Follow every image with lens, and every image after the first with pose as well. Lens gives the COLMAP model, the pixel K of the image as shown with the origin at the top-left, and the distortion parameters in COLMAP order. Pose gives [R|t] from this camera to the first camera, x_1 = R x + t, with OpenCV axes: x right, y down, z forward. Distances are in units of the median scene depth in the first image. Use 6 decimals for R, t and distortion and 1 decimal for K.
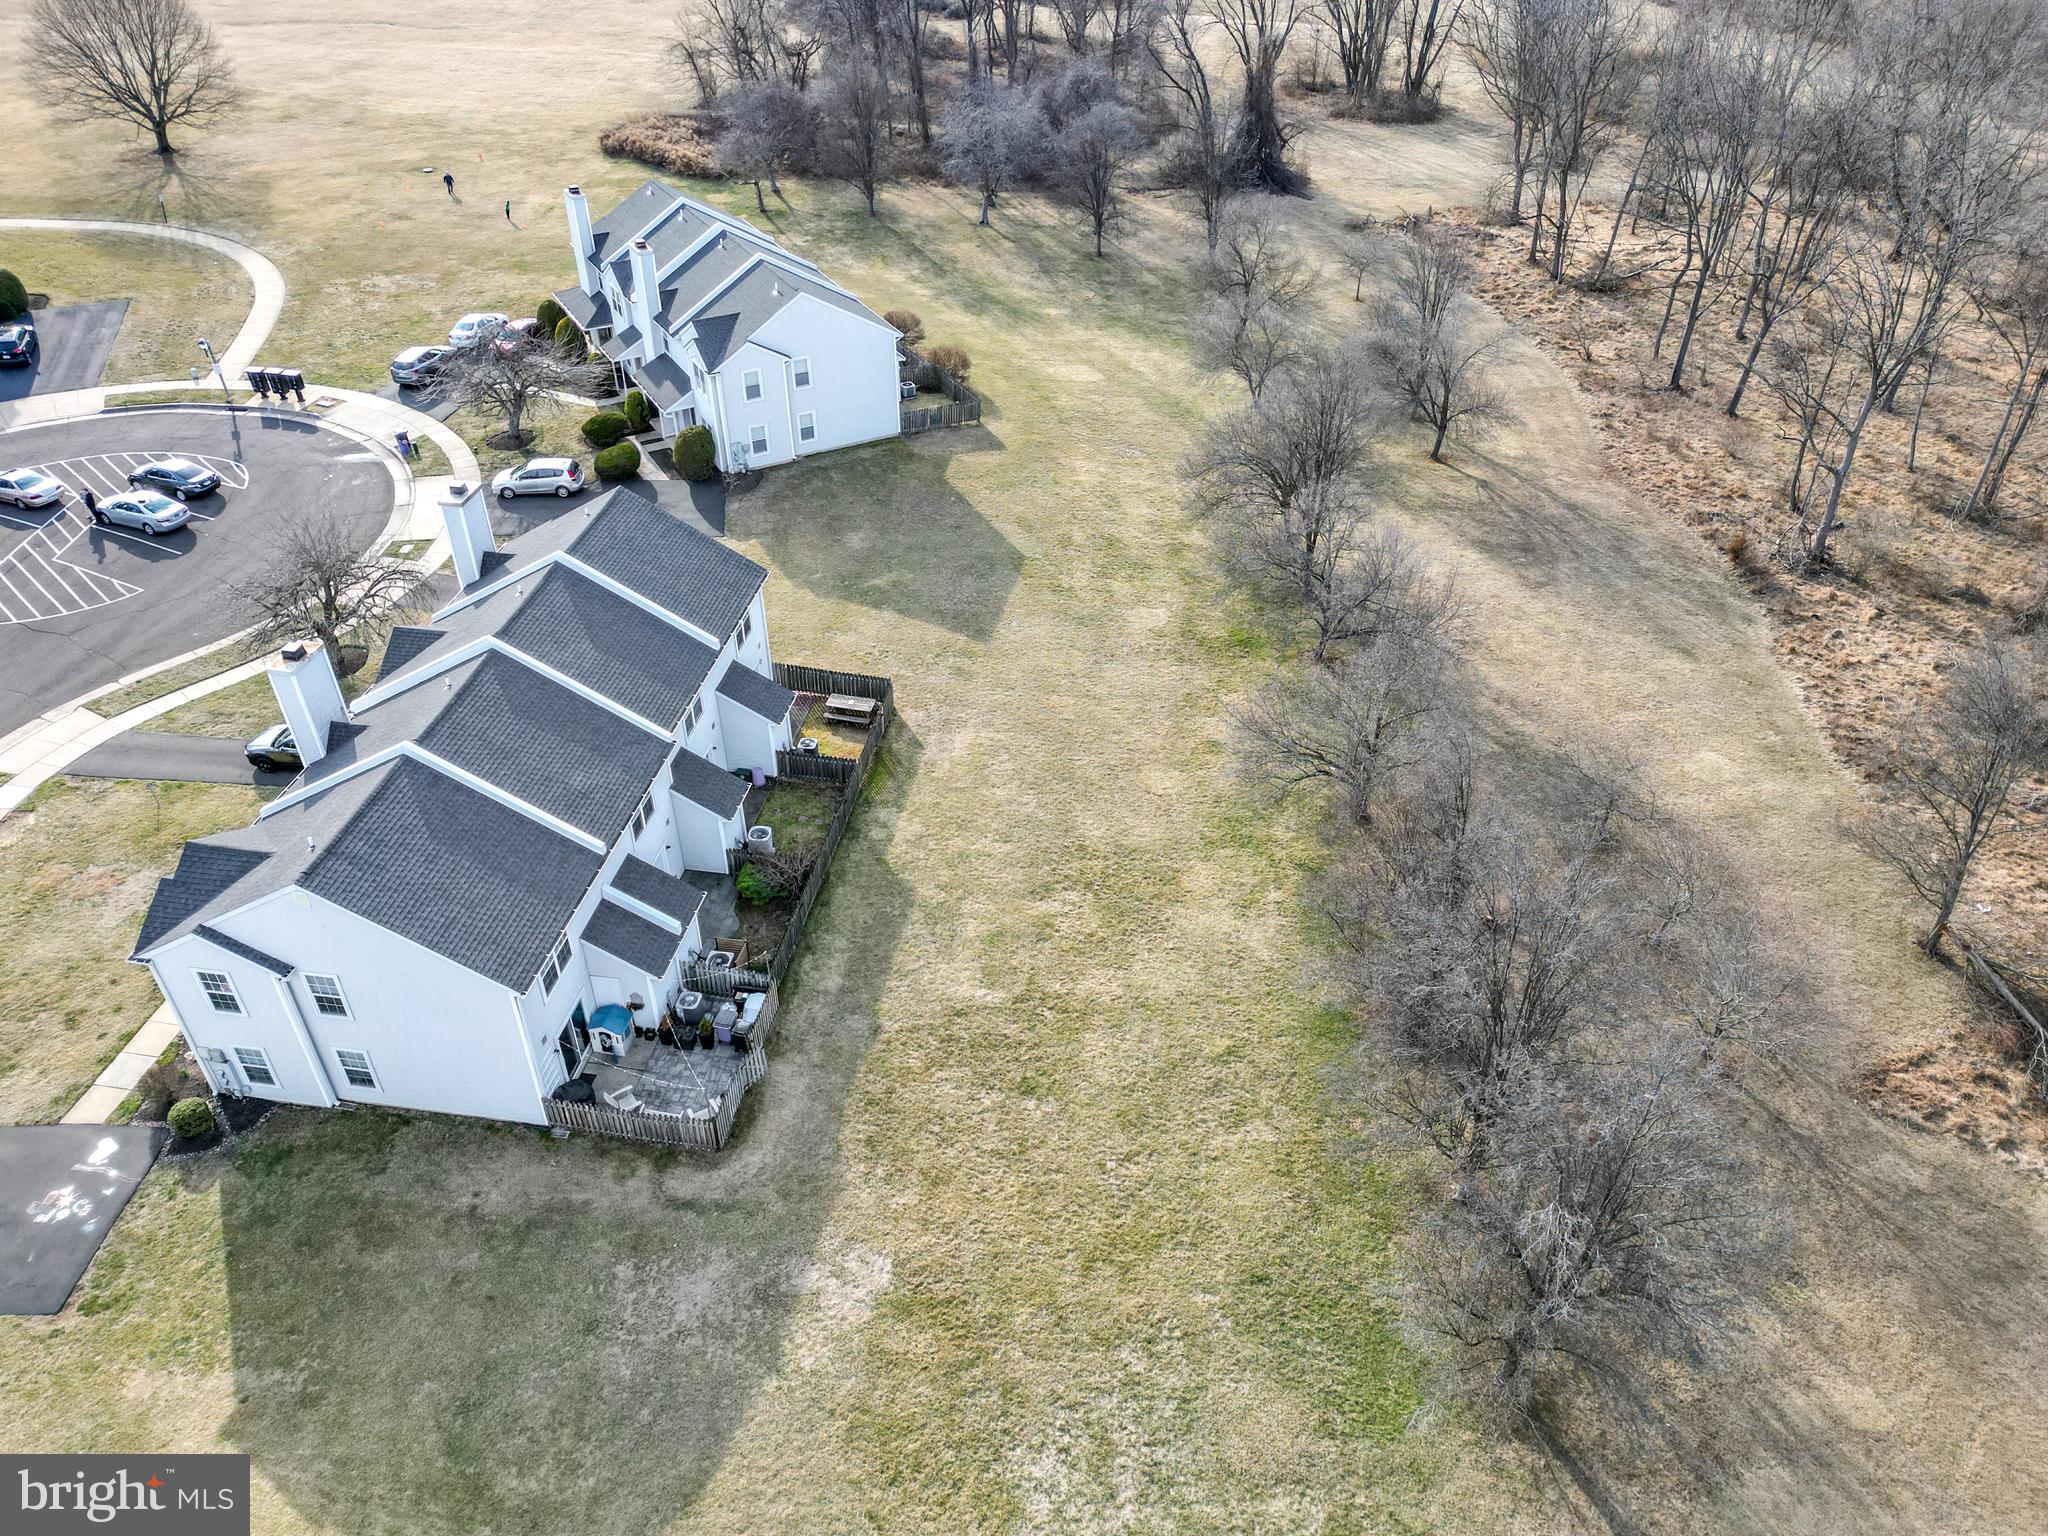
lens RADIAL K [[1422.6, 0, 1025.0], [0, 1422.6, 769.2], [0, 0, 1]] dist [0.089219, -0.080362]
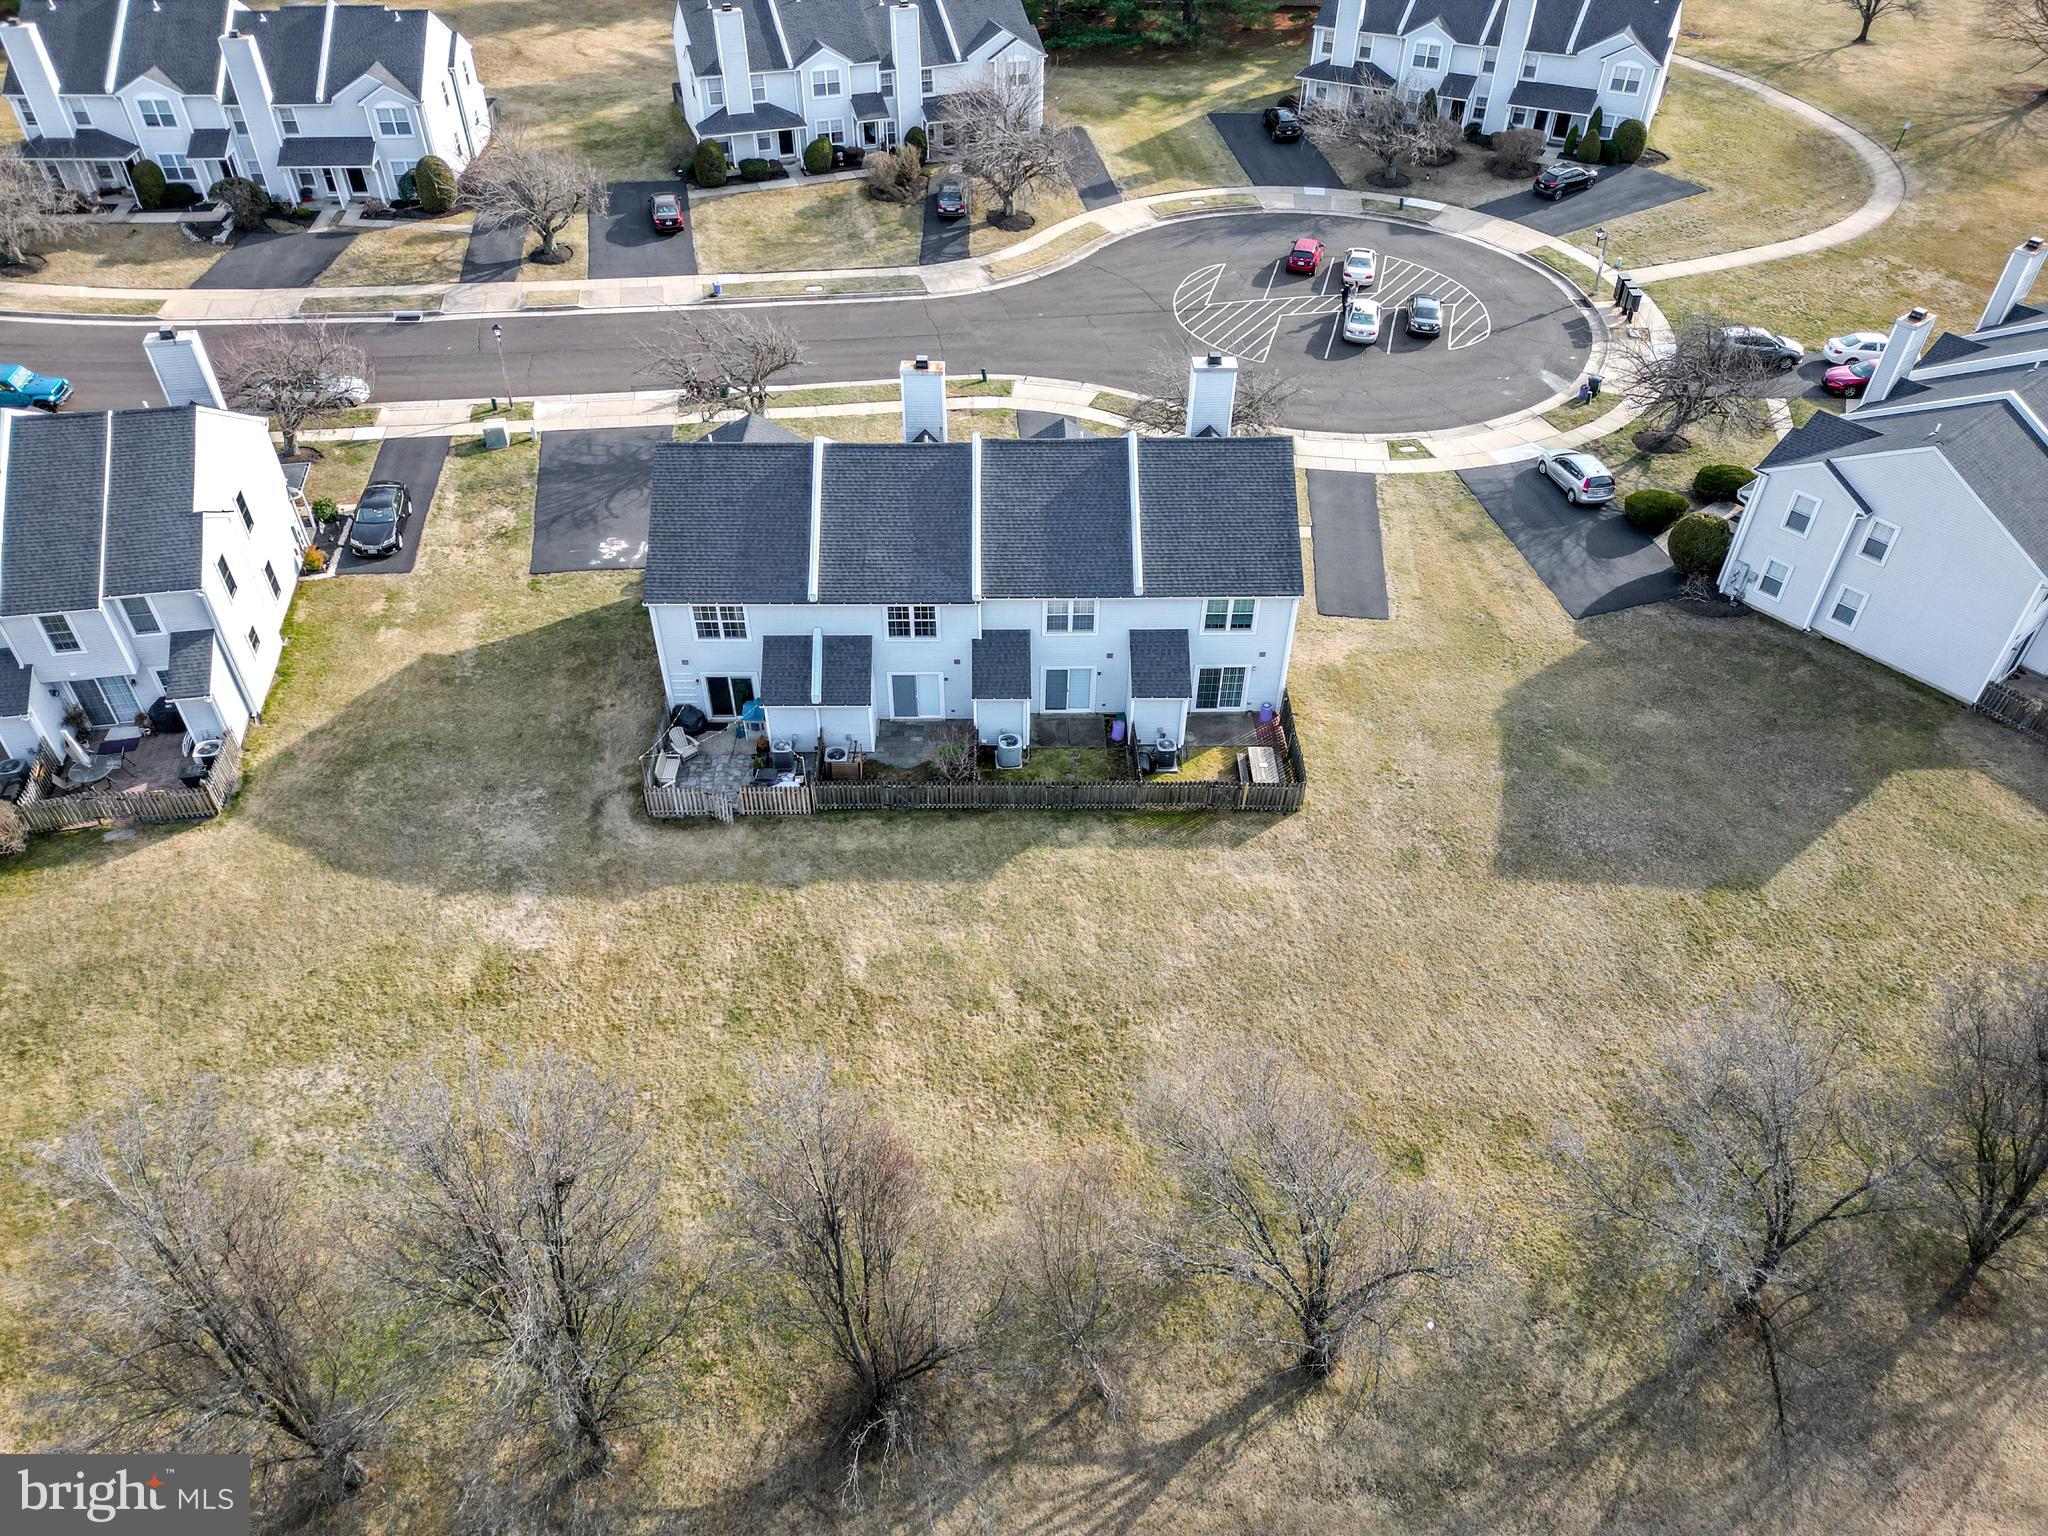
lens RADIAL K [[1422.6, 0, 1025.0], [0, 1422.6, 769.2], [0, 0, 1]] dist [0.089219, -0.080362]
pose [[0.168742, 0.644849, -0.745450, 0.573668], [-0.601041, 0.666733, 0.440701, -0.387997], [0.781202, 0.373681, 0.500086, 0.502919]]
